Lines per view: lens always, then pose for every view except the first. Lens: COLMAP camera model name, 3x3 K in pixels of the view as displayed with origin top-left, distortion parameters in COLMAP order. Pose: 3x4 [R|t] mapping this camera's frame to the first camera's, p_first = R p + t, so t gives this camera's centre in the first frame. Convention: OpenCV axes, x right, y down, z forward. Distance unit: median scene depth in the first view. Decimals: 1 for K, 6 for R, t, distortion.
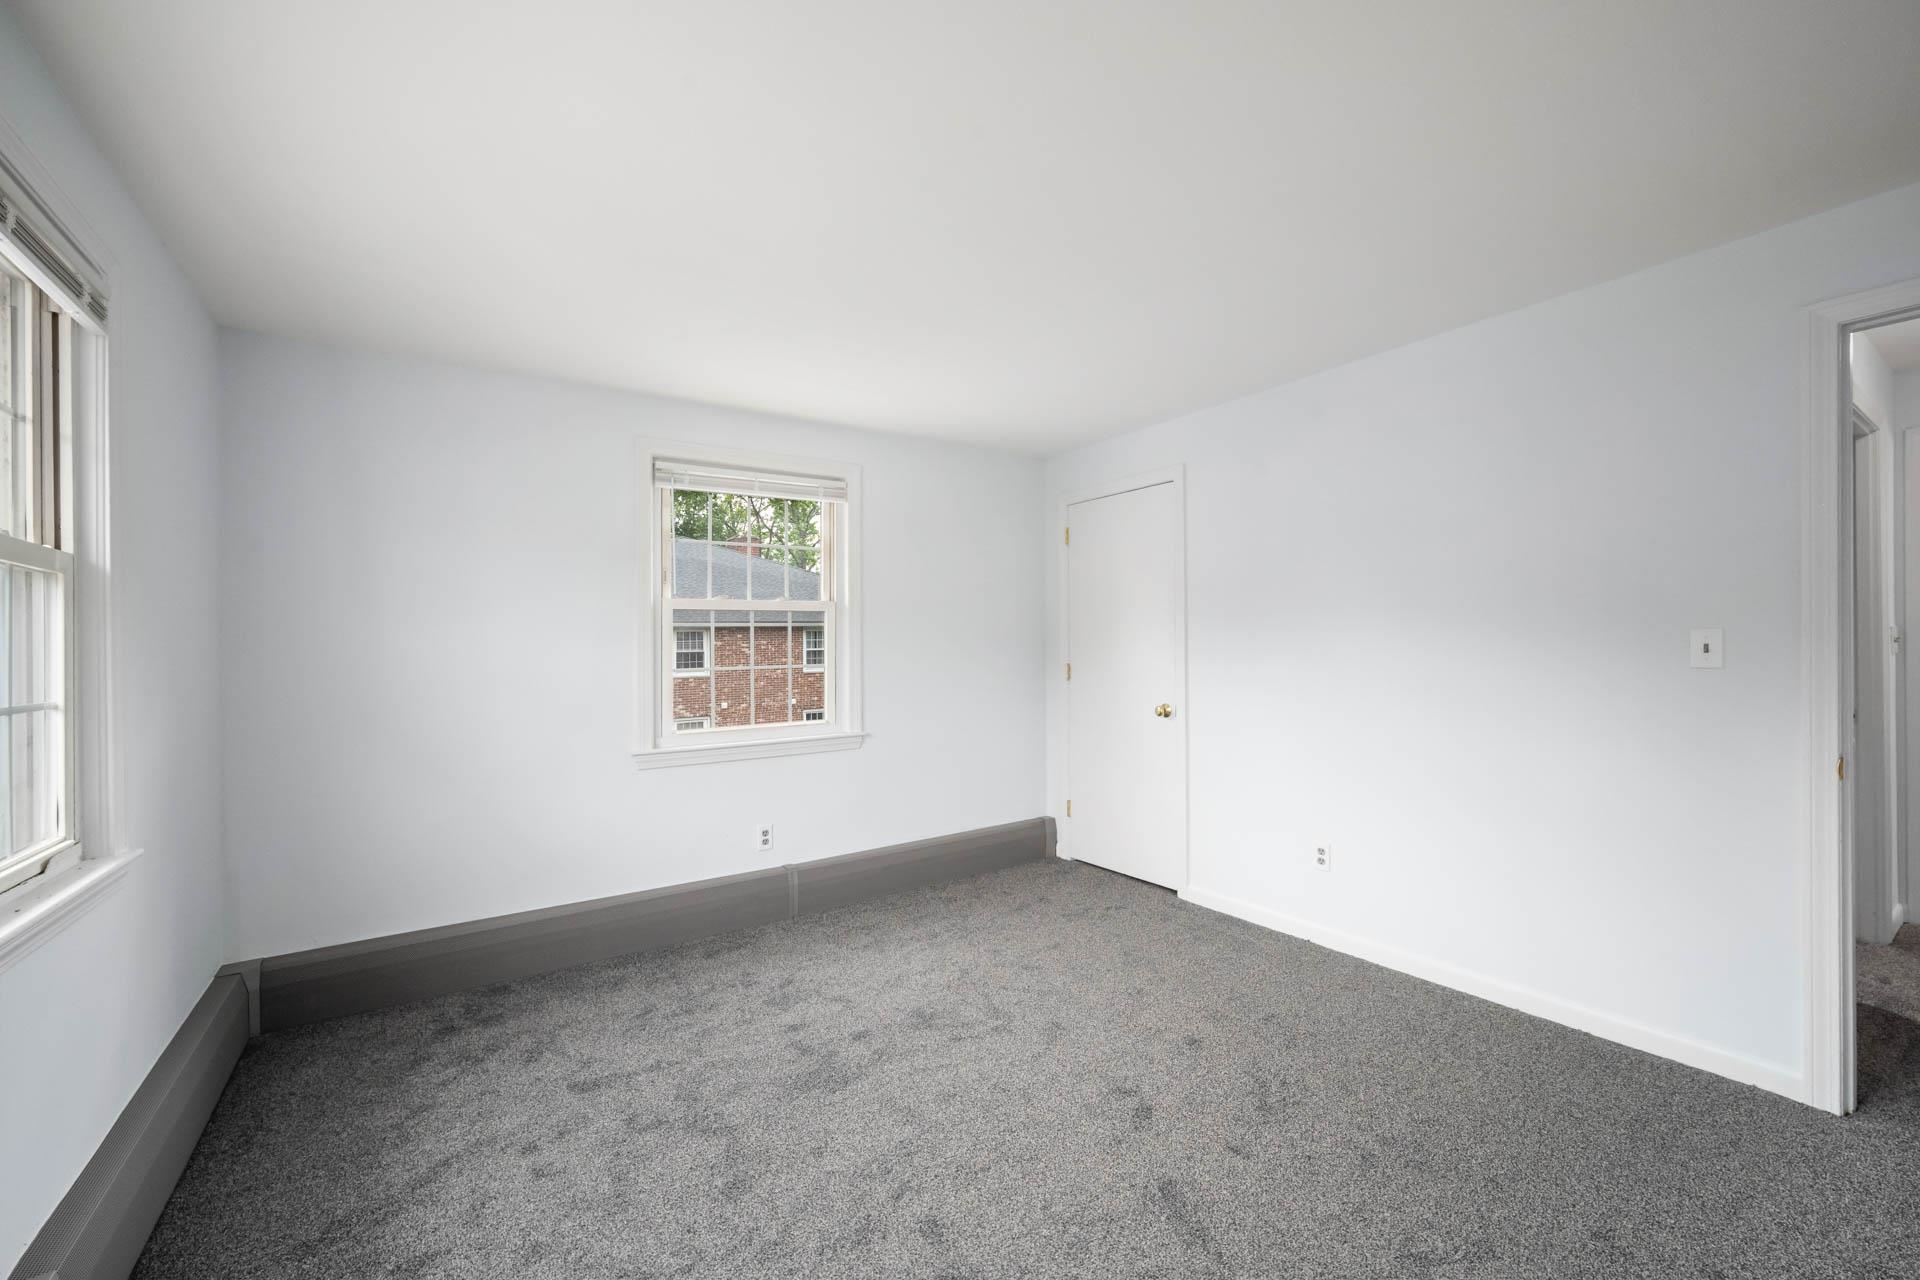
lens RADIAL K [[767.7, 0, 962.8], [0, 767.7, 640.5], [0, 0, 1]] dist [0.002506, 0.000074]
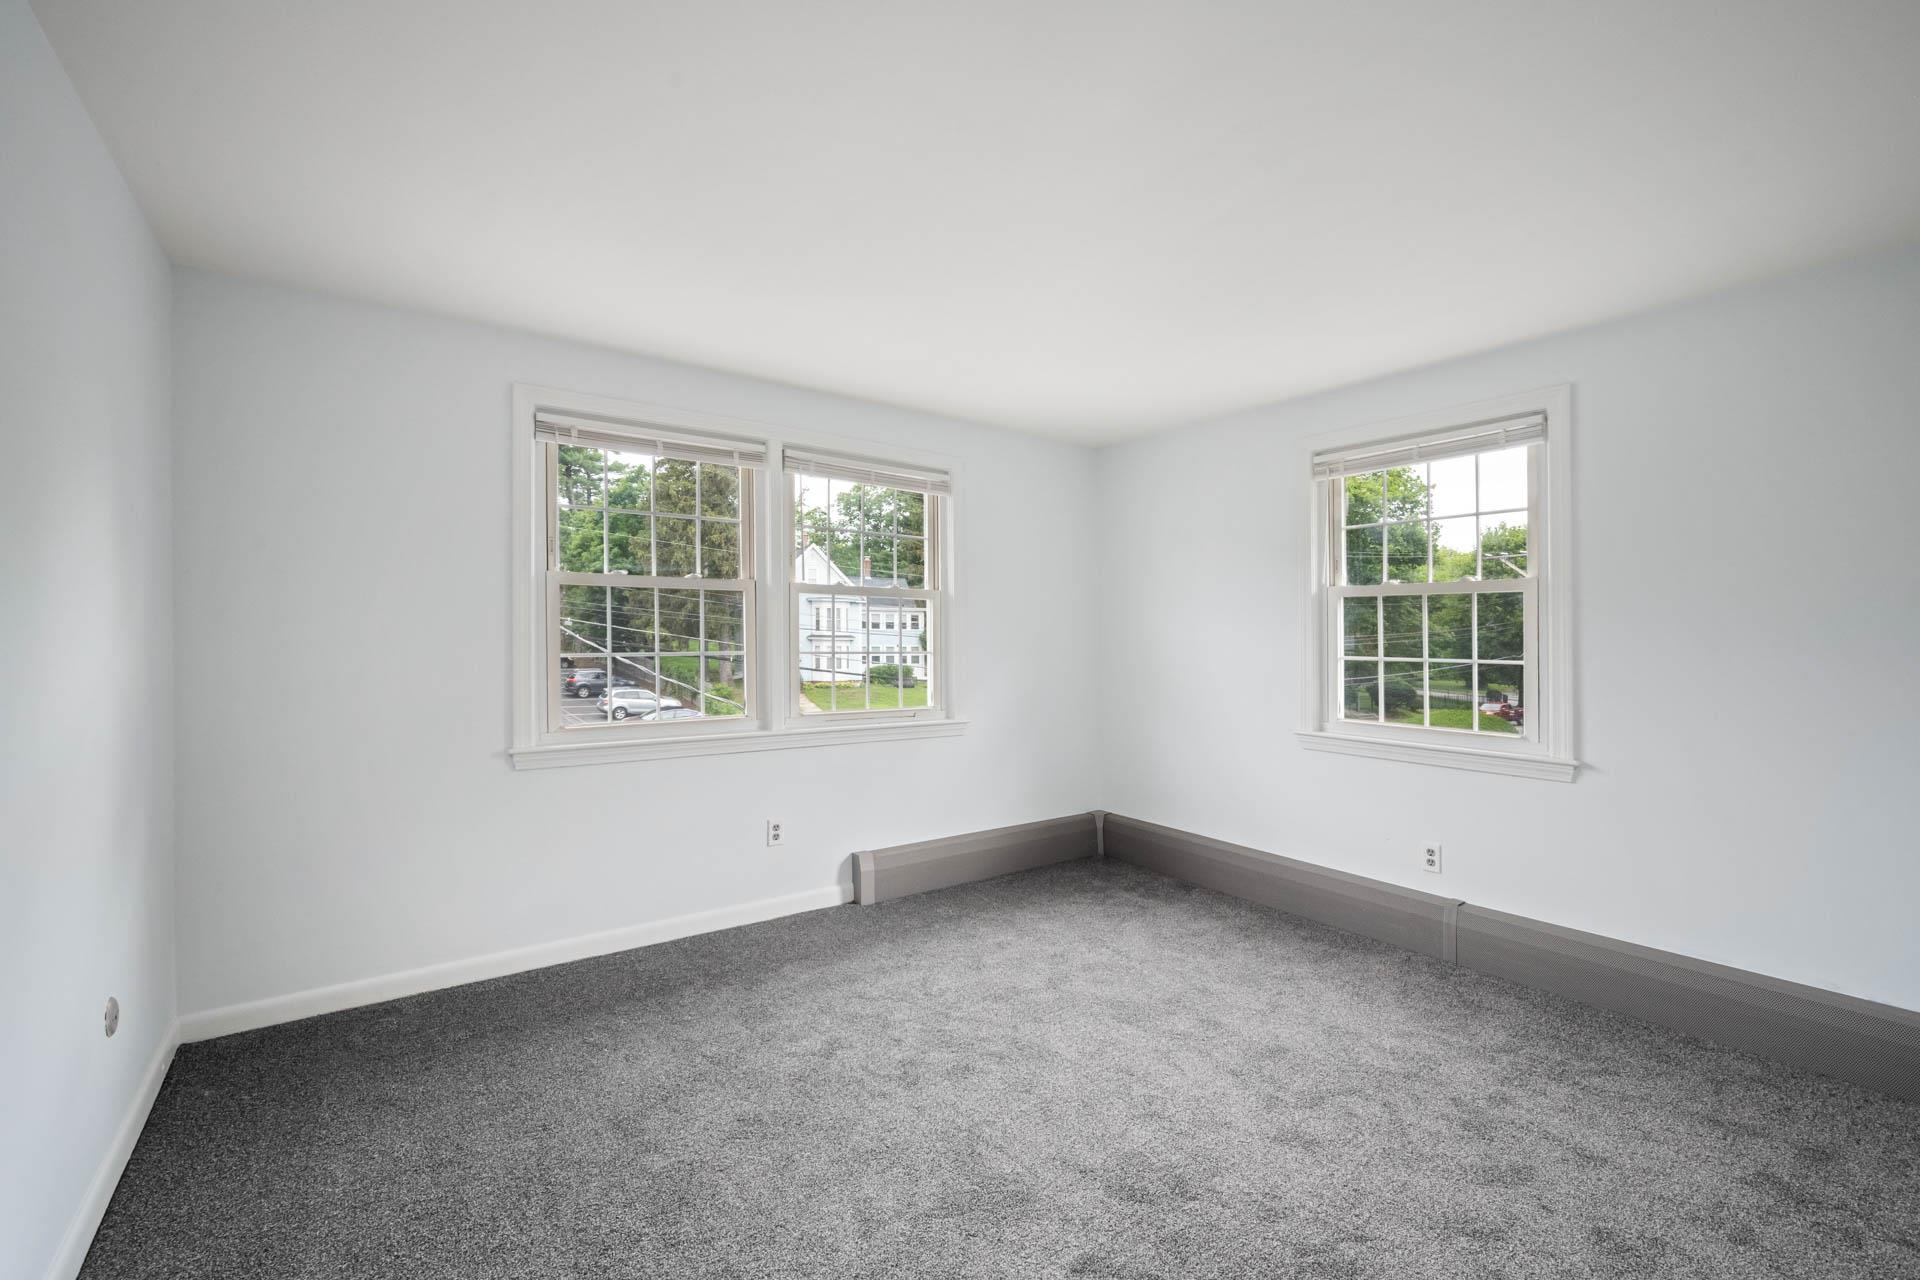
lens RADIAL K [[807.9, 0, 963.5], [0, 807.9, 635.0], [0, 0, 1]] dist [-0.004502, -0.000565]
pose [[0.036870, 0.016109, -0.999190, 0.760575], [-0.004574, 0.999862, 0.015951, -0.006278], [0.999310, 0.003982, 0.036939, 0.537006]]
